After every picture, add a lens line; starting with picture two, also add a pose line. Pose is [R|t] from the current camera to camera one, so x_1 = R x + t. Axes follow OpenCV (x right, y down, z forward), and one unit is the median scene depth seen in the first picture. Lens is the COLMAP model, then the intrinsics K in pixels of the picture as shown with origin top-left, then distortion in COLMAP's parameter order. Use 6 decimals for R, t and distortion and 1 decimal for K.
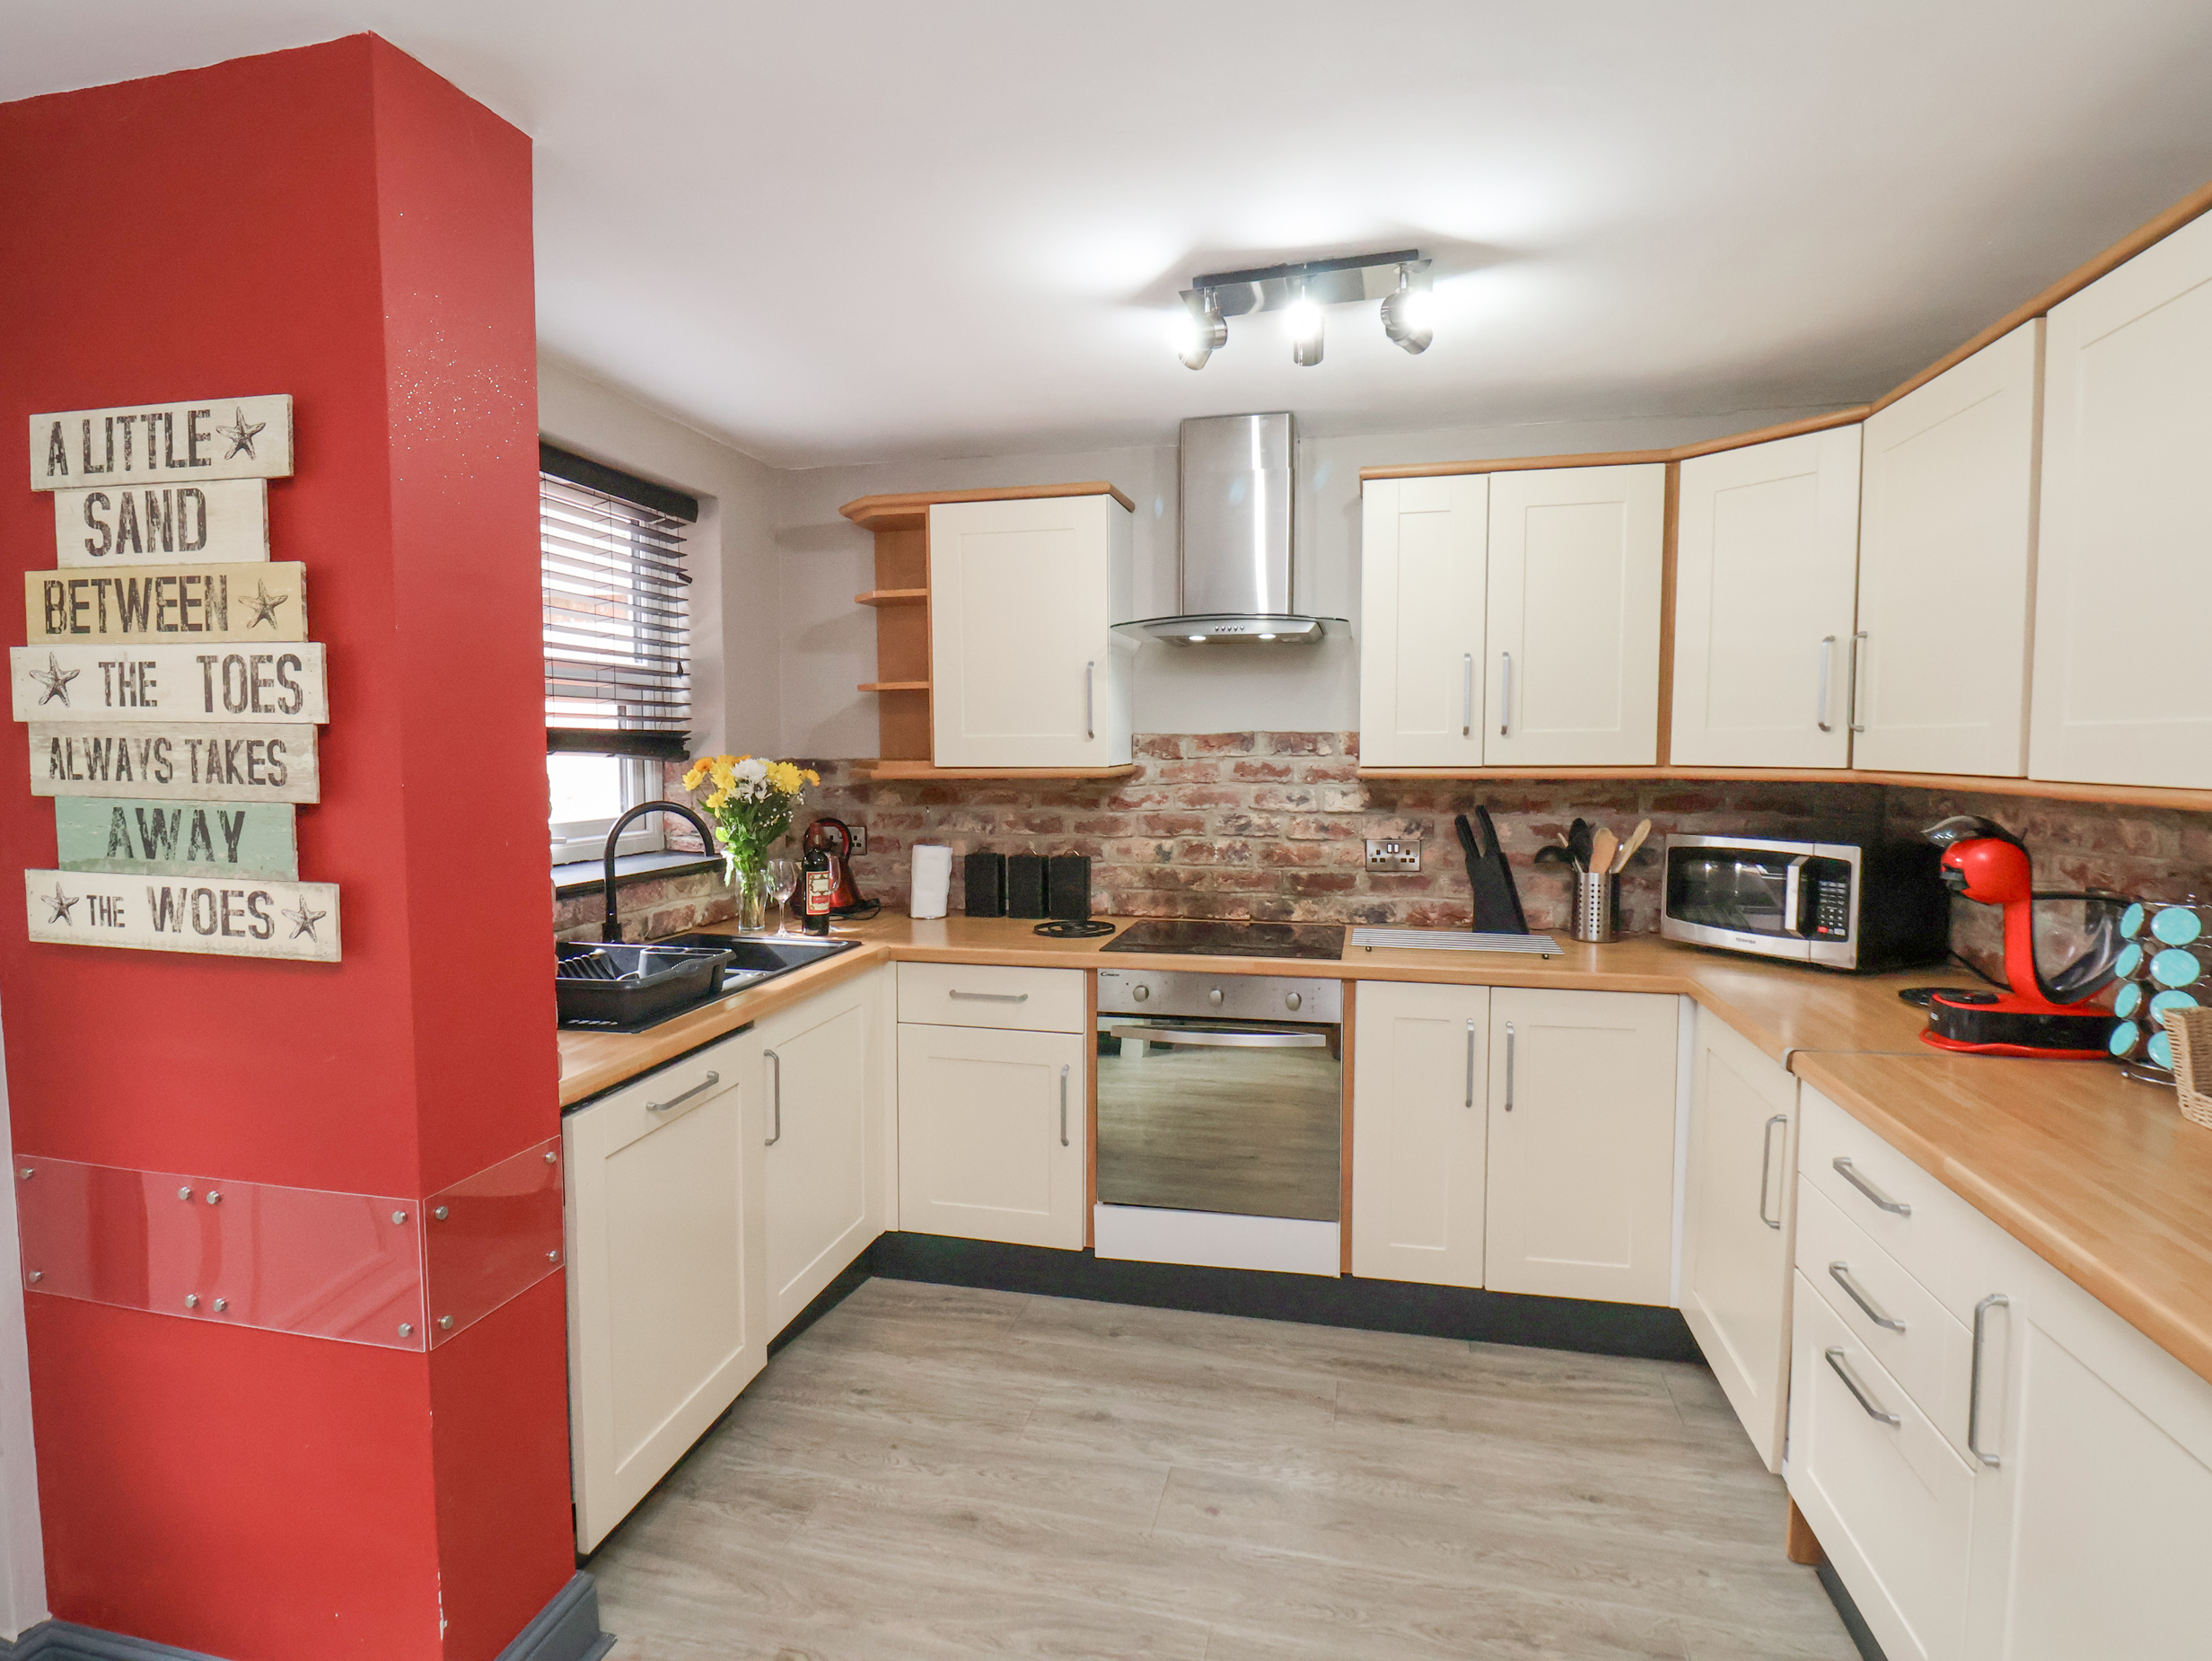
lens RADIAL K [[1169.4, 0, 1105.1], [0, 1169.4, 826.0], [0, 0, 1]] dist [-0.000173, -0.011751]
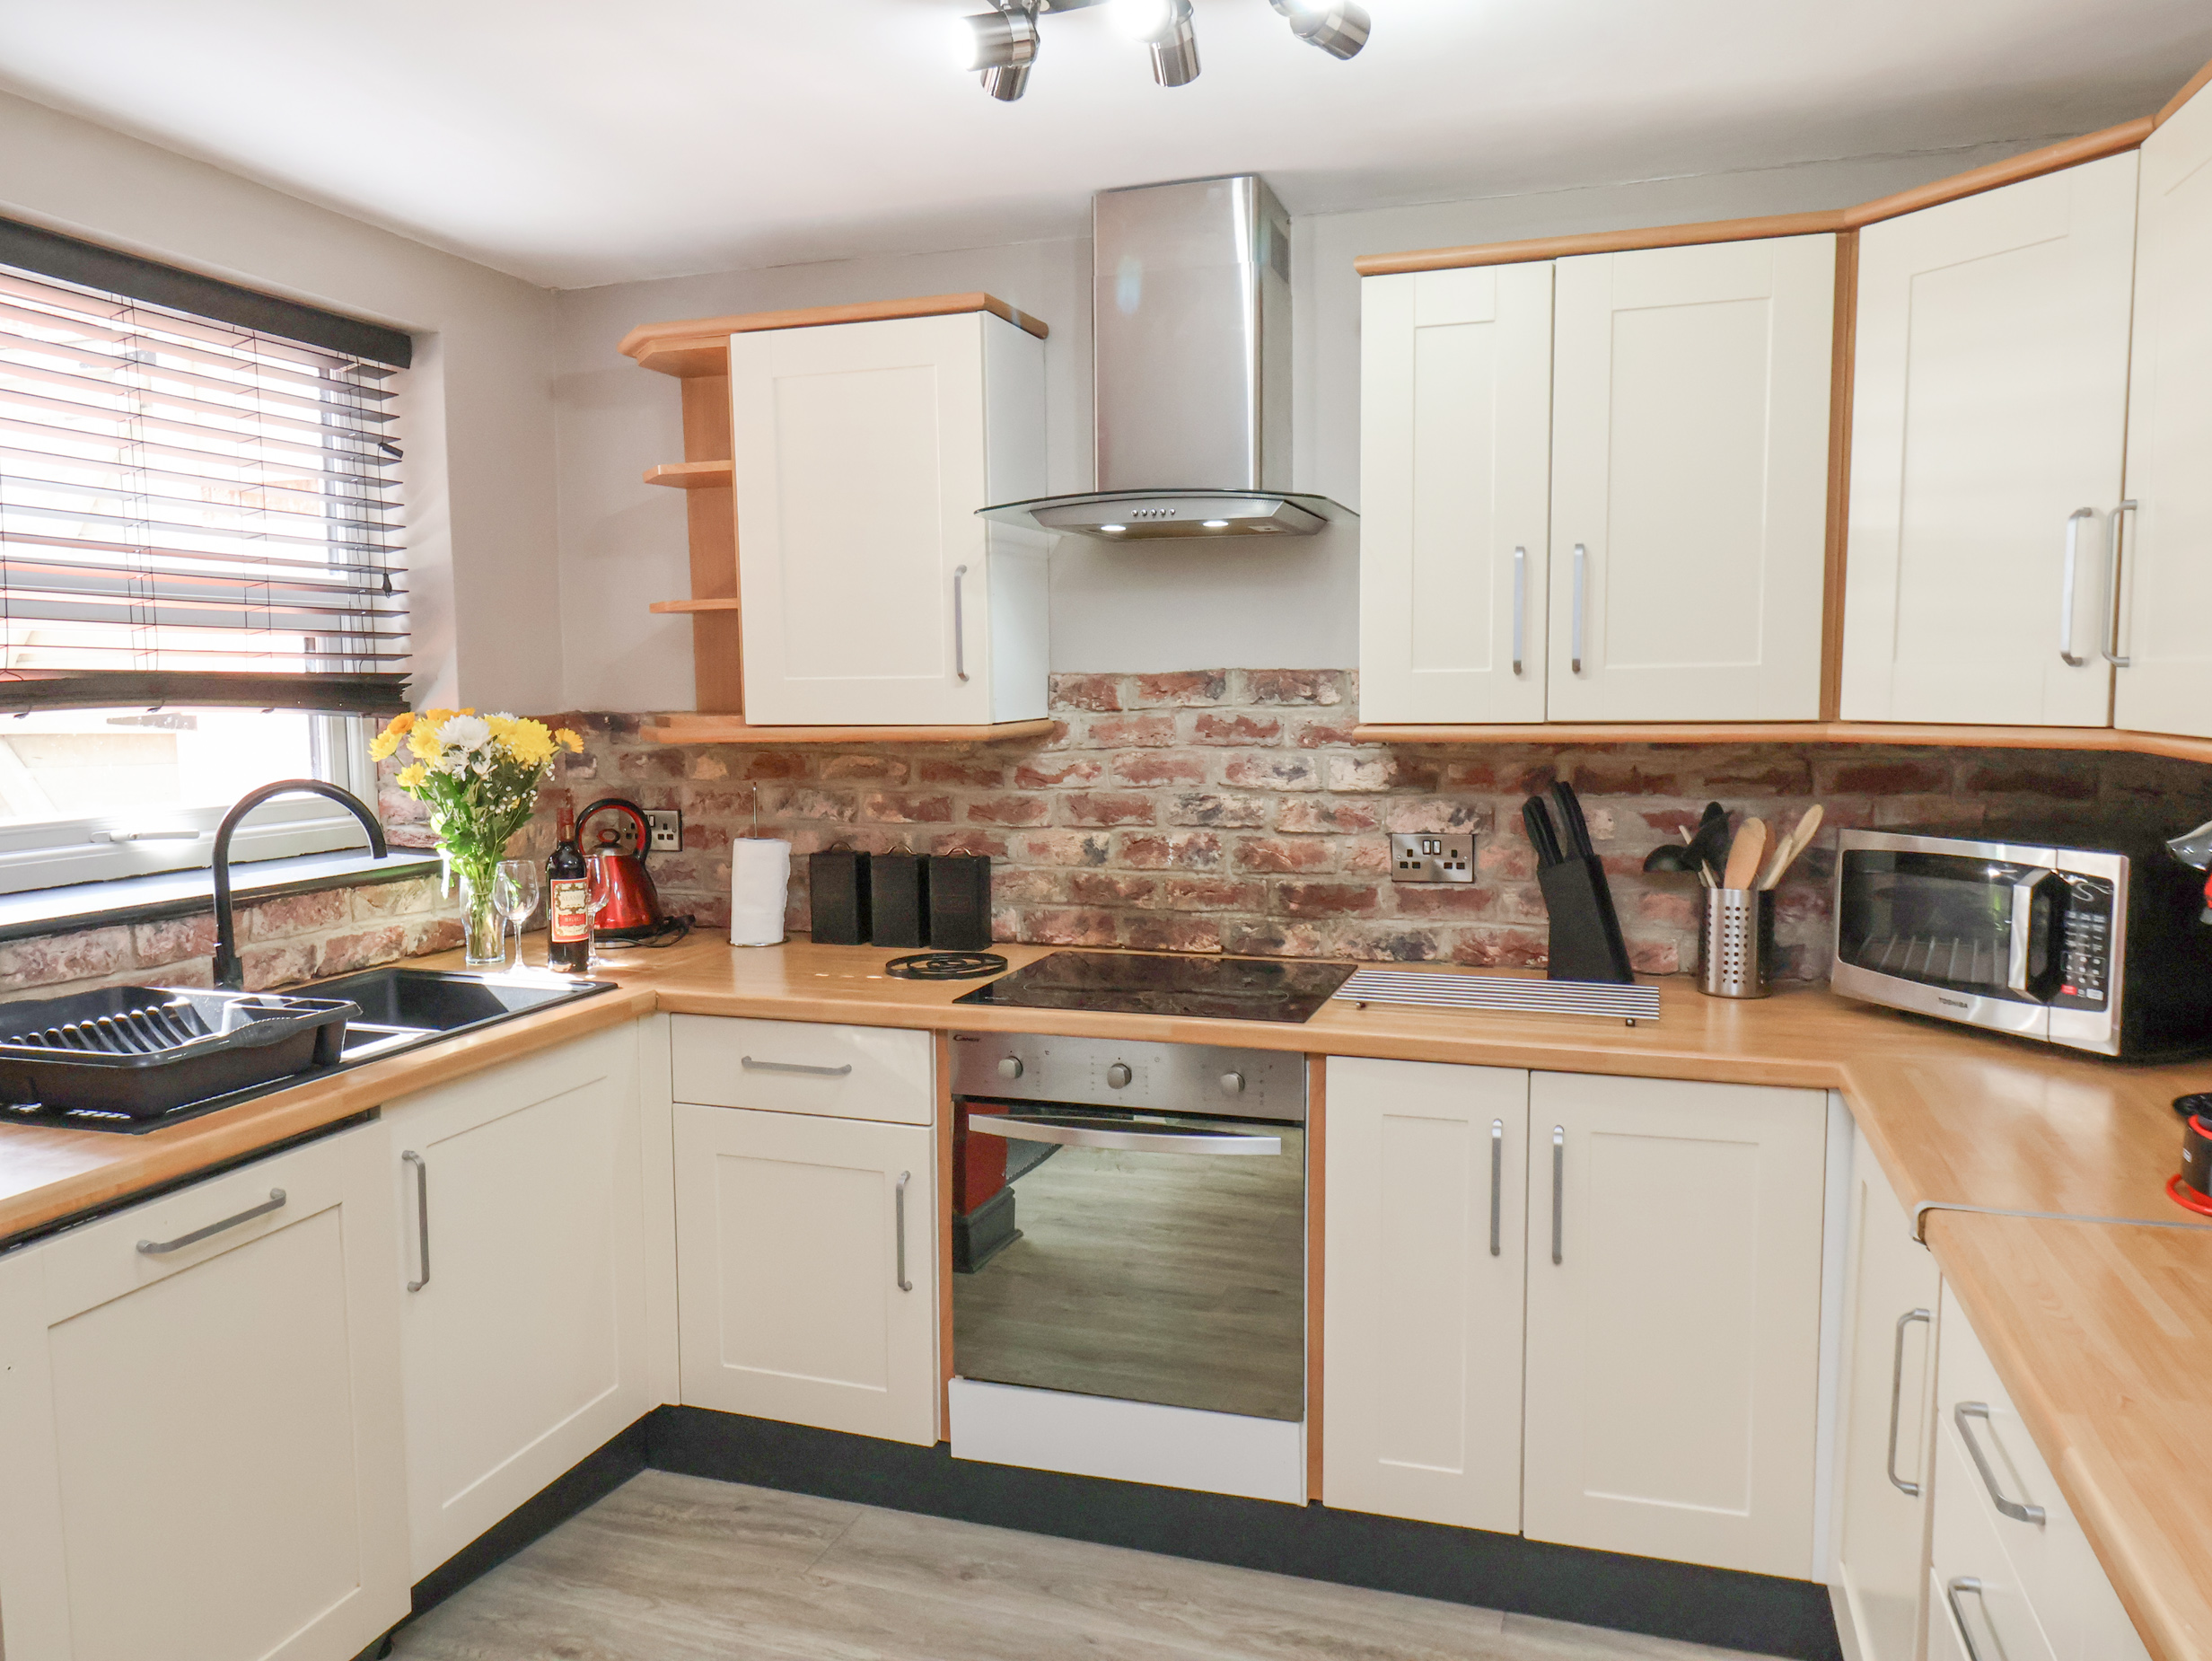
lens RADIAL K [[1611.6, 0, 1104.7], [0, 1611.6, 835.4], [0, 0, 1]] dist [0.009131, -0.012524]
pose [[0.995652, 0.002487, -0.093118, 0.161890], [0.000138, 0.999603, 0.028176, -0.013975], [0.093151, -0.028067, 0.995256, 0.094417]]
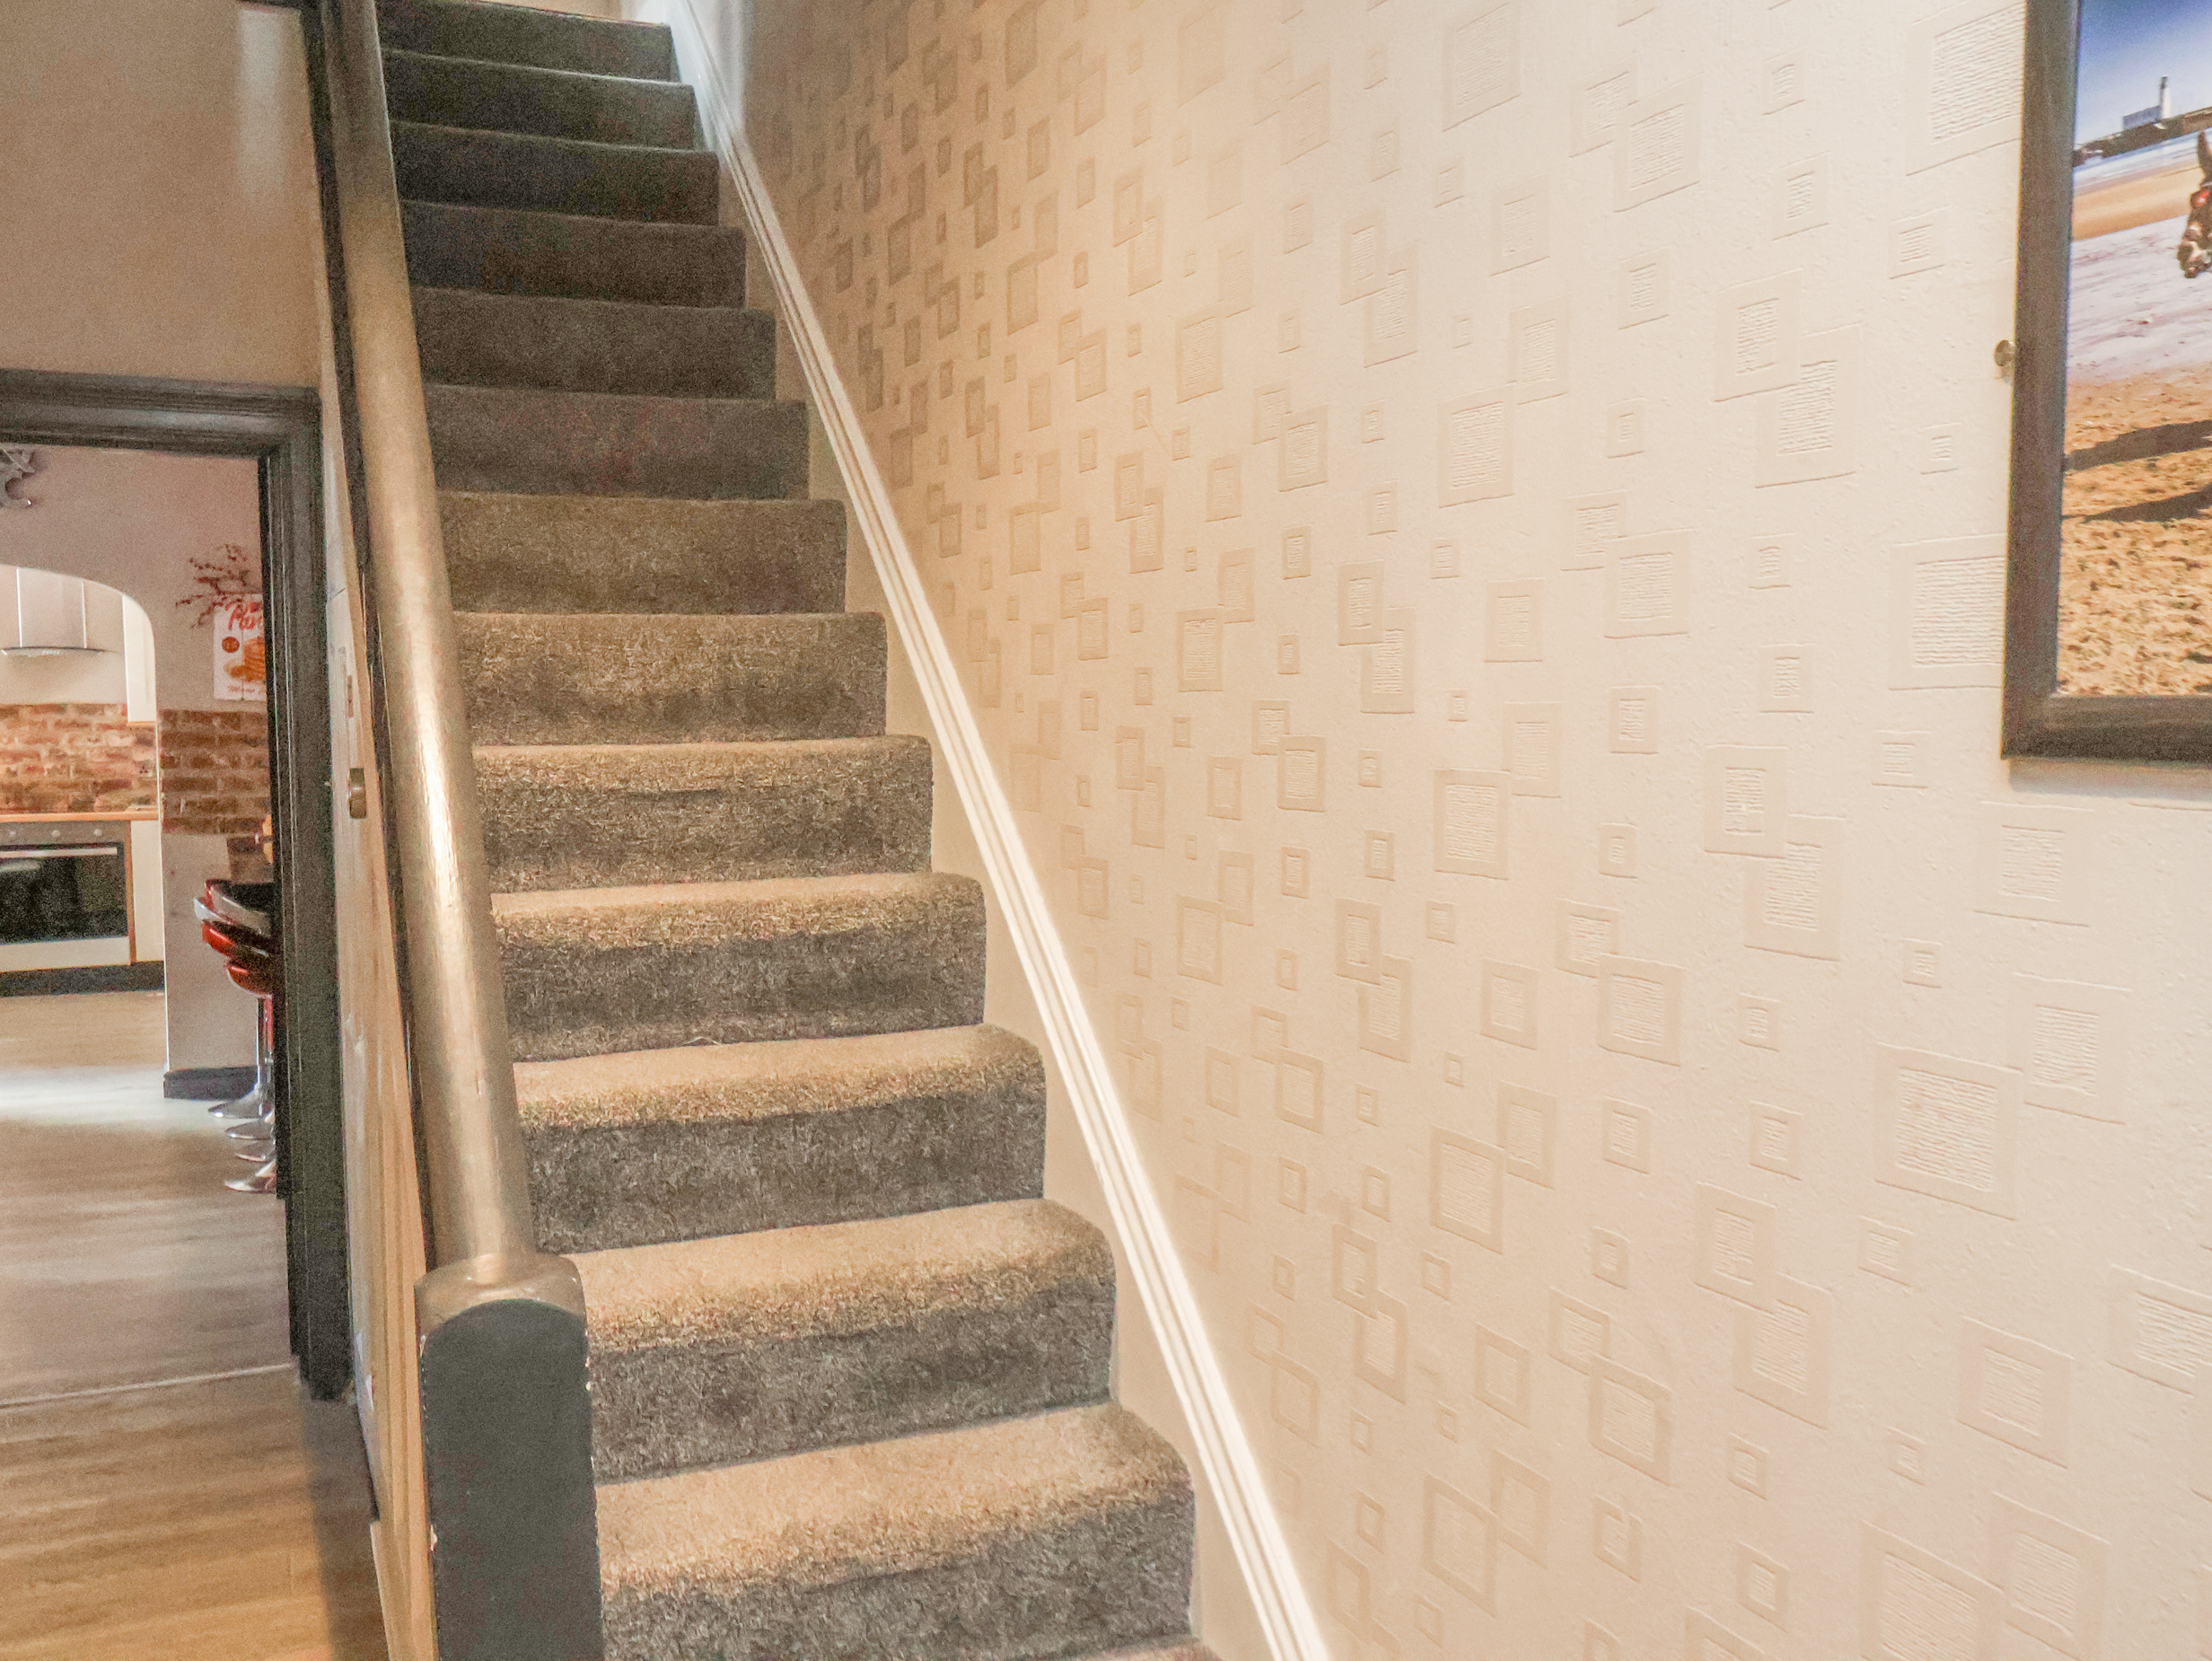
lens RADIAL K [[1815.7, 0, 1085.8], [0, 1815.7, 879.9], [0, 0, 1]] dist [-0.006846, -0.005322]
pose [[0.785430, -0.053393, 0.616643, -0.424824], [0.041452, 0.998573, 0.033664, 0.185173], [-0.617561, -0.000879, 0.786523, -2.472525]]
